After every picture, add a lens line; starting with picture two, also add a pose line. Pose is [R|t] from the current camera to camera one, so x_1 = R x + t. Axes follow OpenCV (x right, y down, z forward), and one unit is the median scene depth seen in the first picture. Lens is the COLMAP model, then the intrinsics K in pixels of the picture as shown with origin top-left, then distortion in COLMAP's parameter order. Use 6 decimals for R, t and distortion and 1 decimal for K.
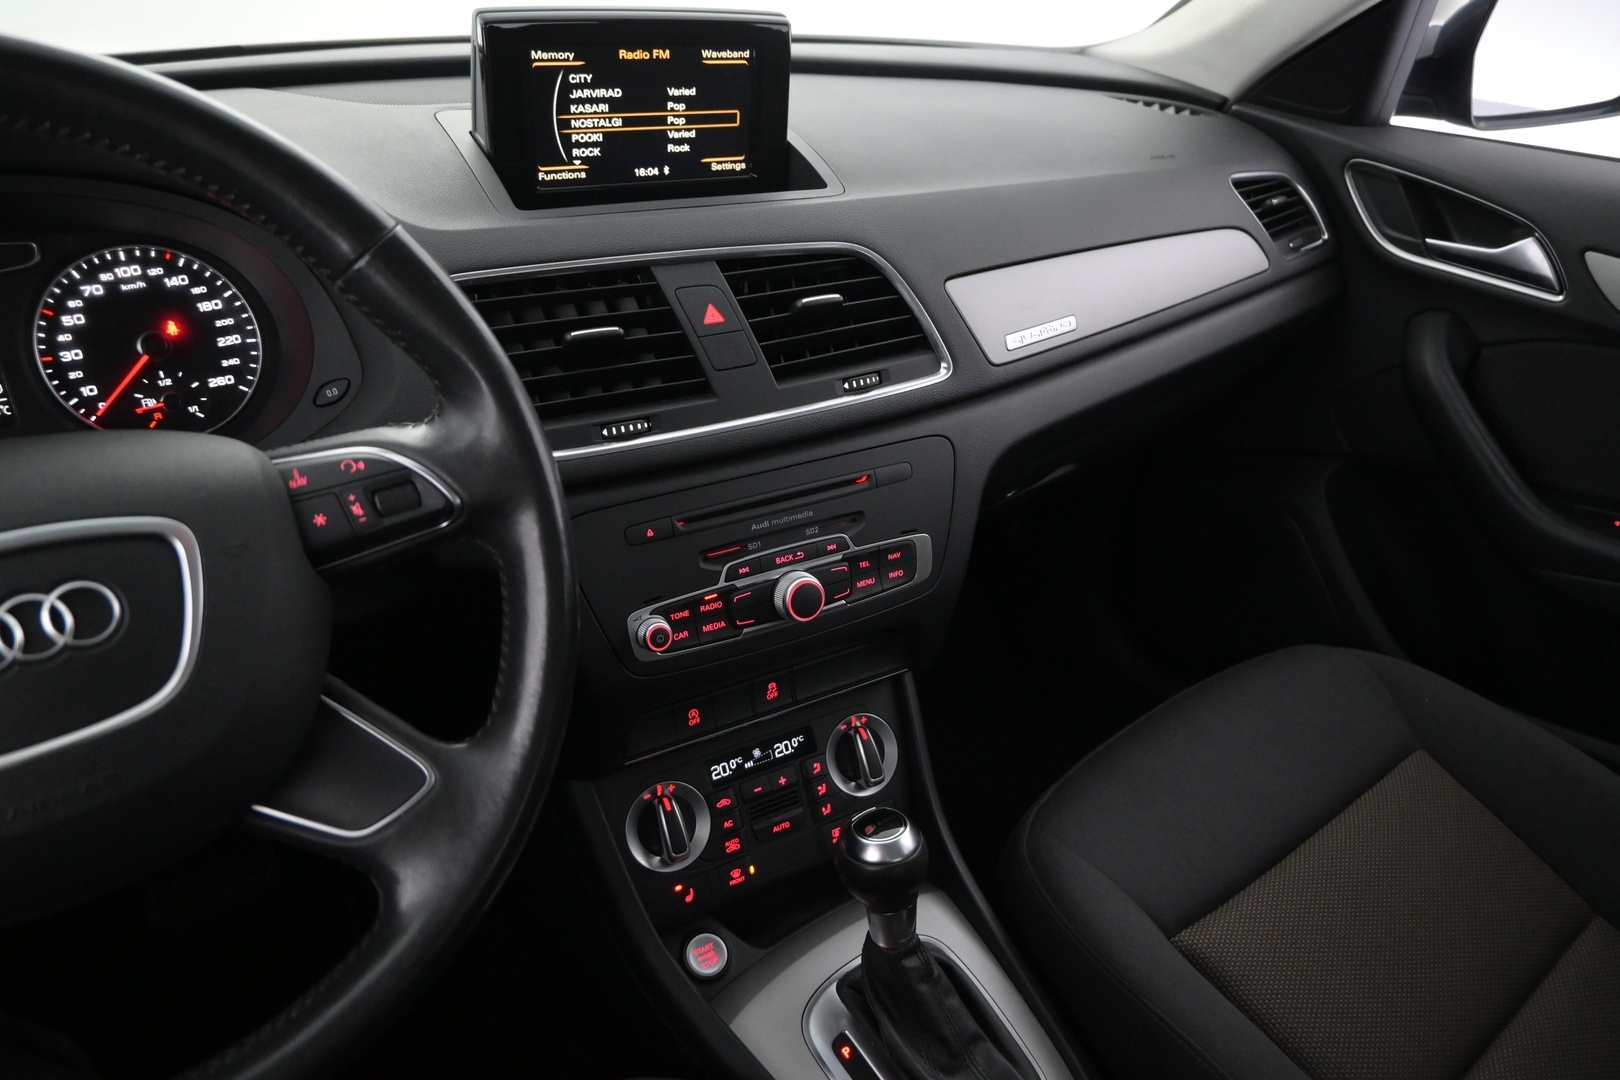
lens RADIAL K [[1113.7, 0, 811.4], [0, 1113.7, 539.2], [0, 0, 1]] dist [-0.000318, 0.001459]
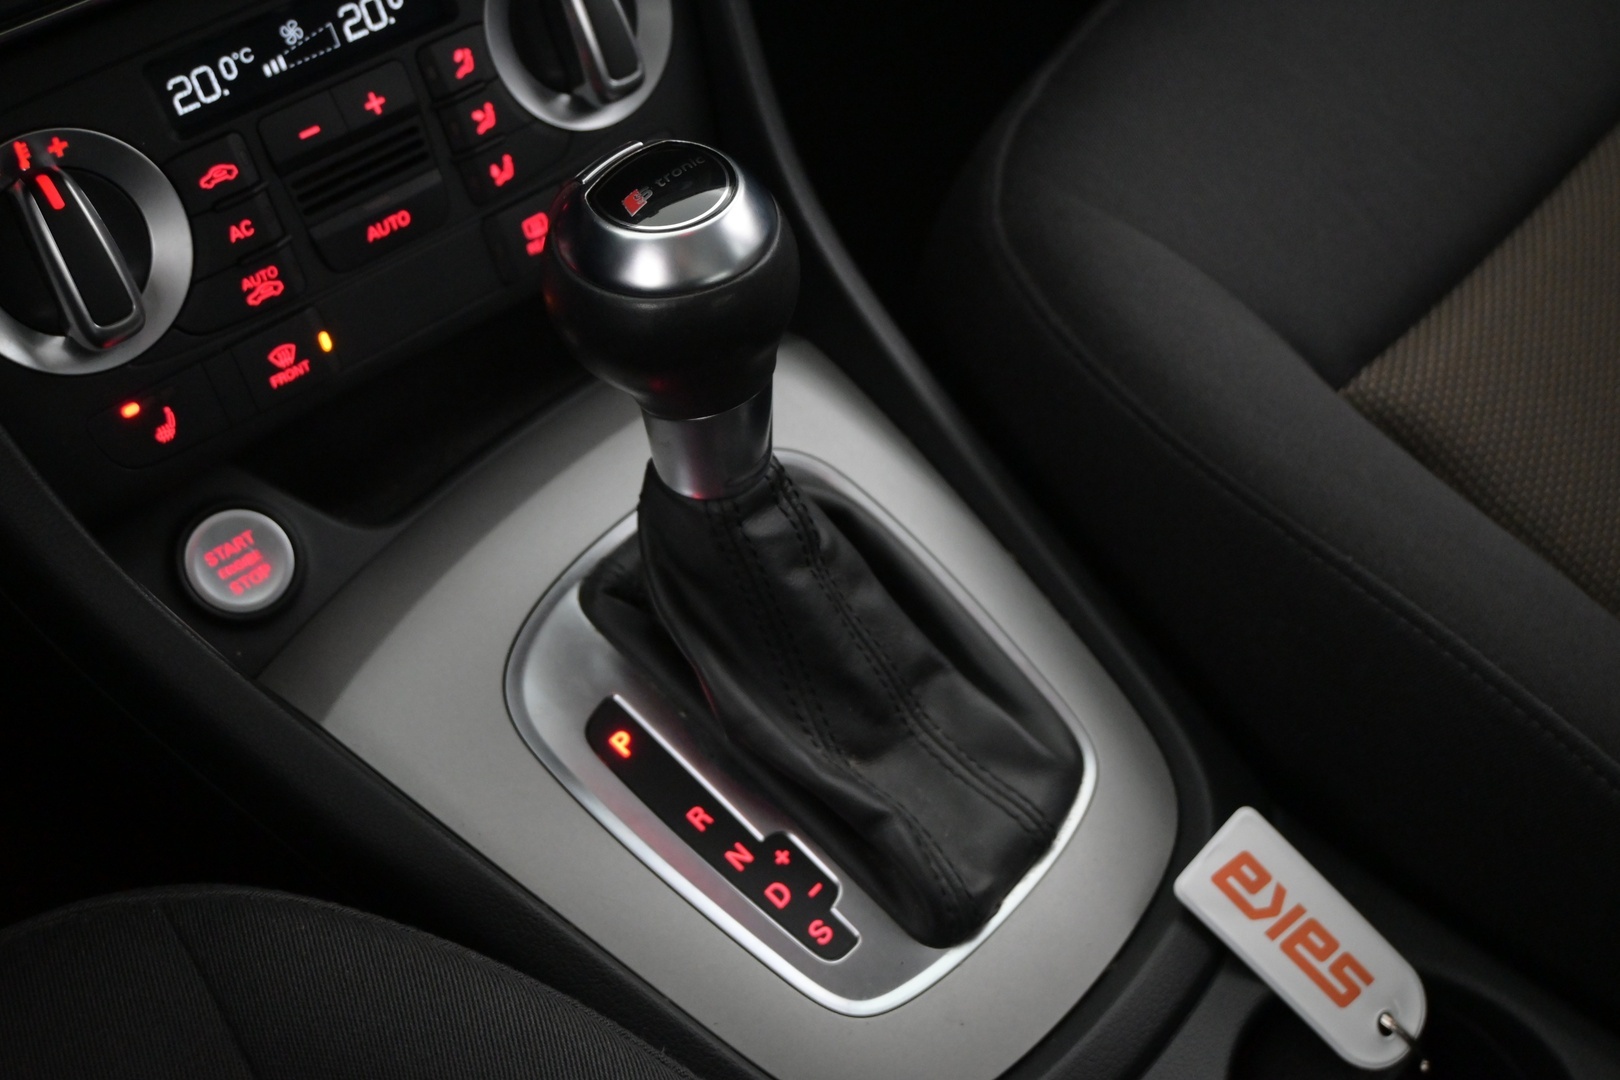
lens RADIAL K [[1939.5, 0, 805.5], [0, 1939.5, 536.2], [0, 0, 1]] dist [0.011692, 0.000000]
pose [[0.980010, -0.123205, 0.156207, -0.004548], [0.050860, 0.914228, 0.401997, 0.107377], [-0.192337, -0.386016, 0.902218, 0.373107]]
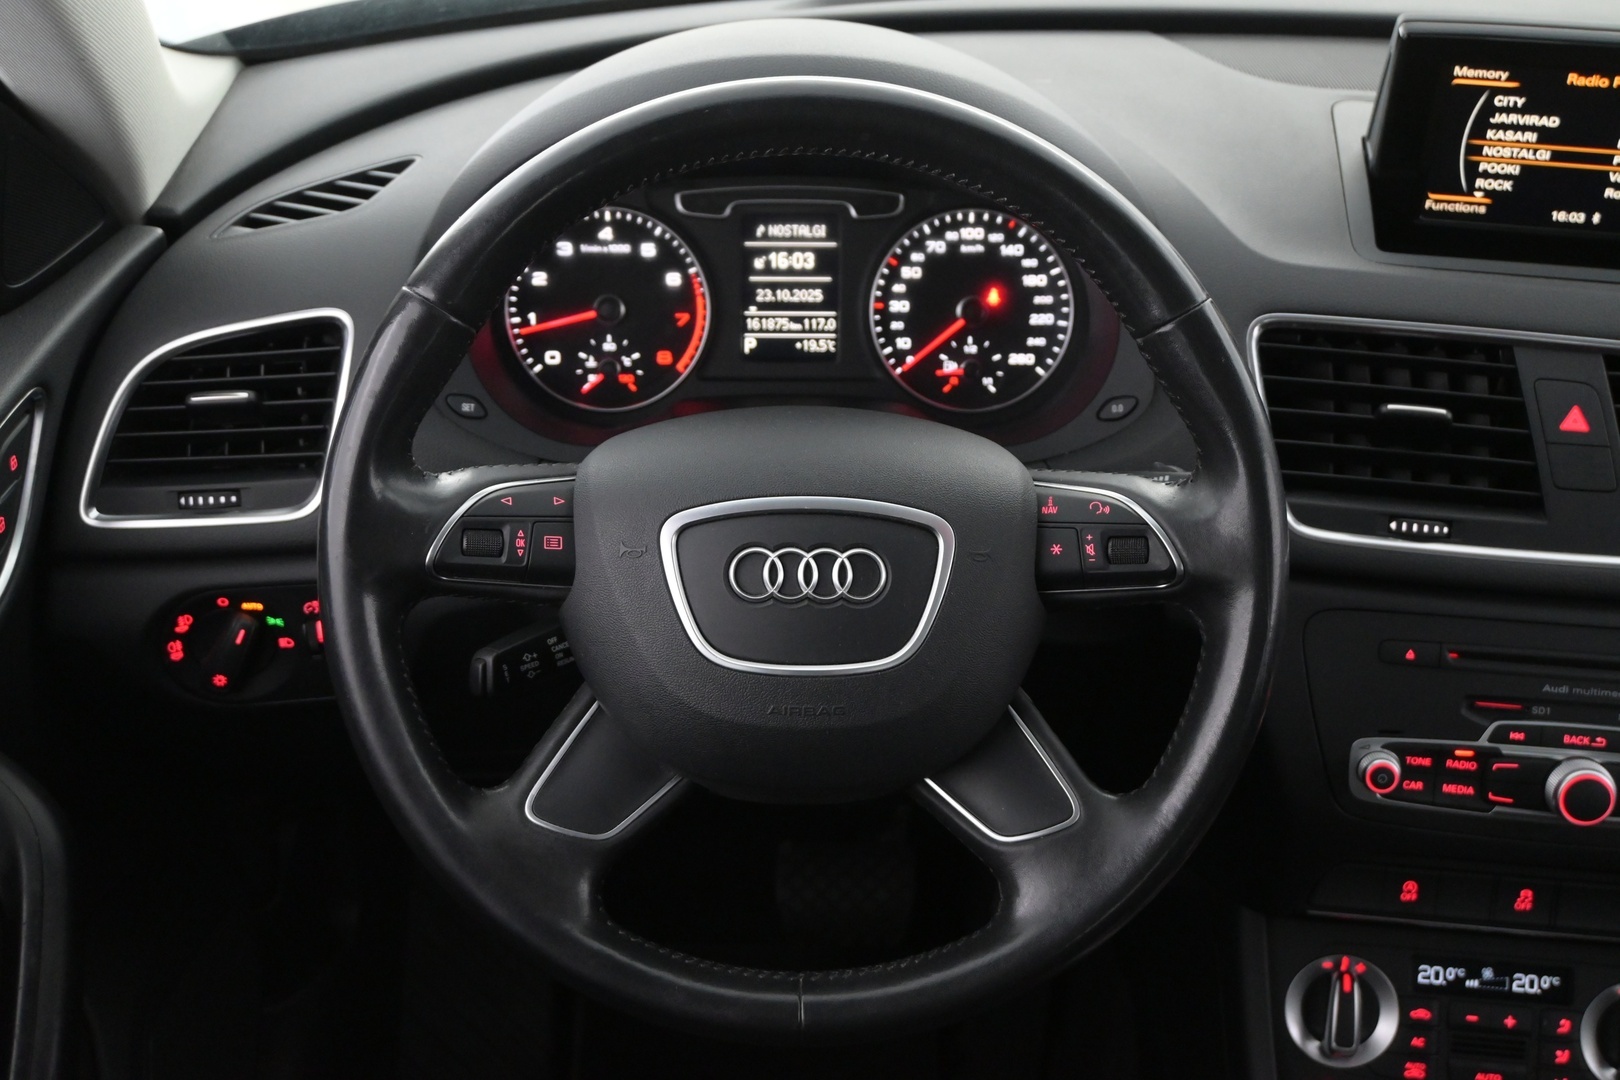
lens RADIAL K [[1910.6, 0, 809.6], [0, 1910.6, 536.6], [0, 0, 1]] dist [0.009230, 0.000000]
pose [[0.804216, 0.279372, -0.524583, 0.201862], [-0.289124, 0.955056, 0.065380, -0.049309], [0.519272, 0.099090, 0.848845, -0.421305]]
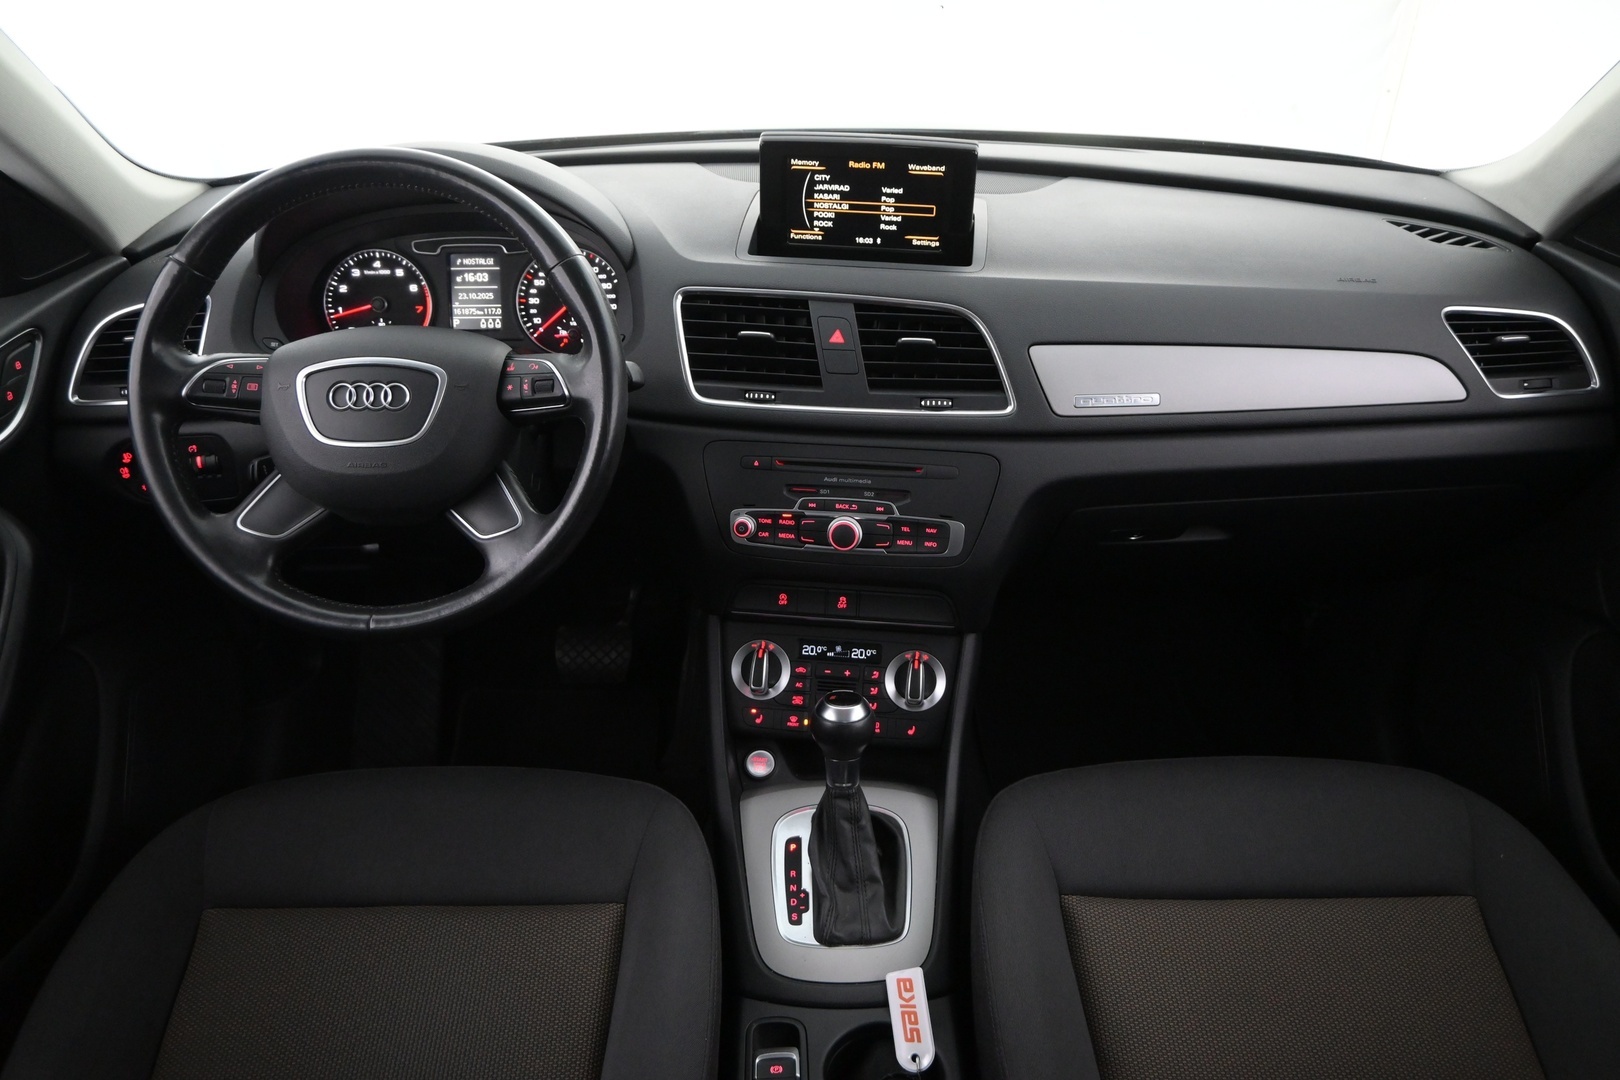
lens RADIAL K [[1141.0, 0, 808.0], [0, 1141.0, 530.6], [0, 0, 1]] dist [-0.020177, -0.007503]
pose [[0.794324, 0.256408, -0.550730, 0.758329], [-0.277753, 0.959544, 0.046135, -0.008366], [0.540279, 0.116321, 0.833407, -0.271327]]
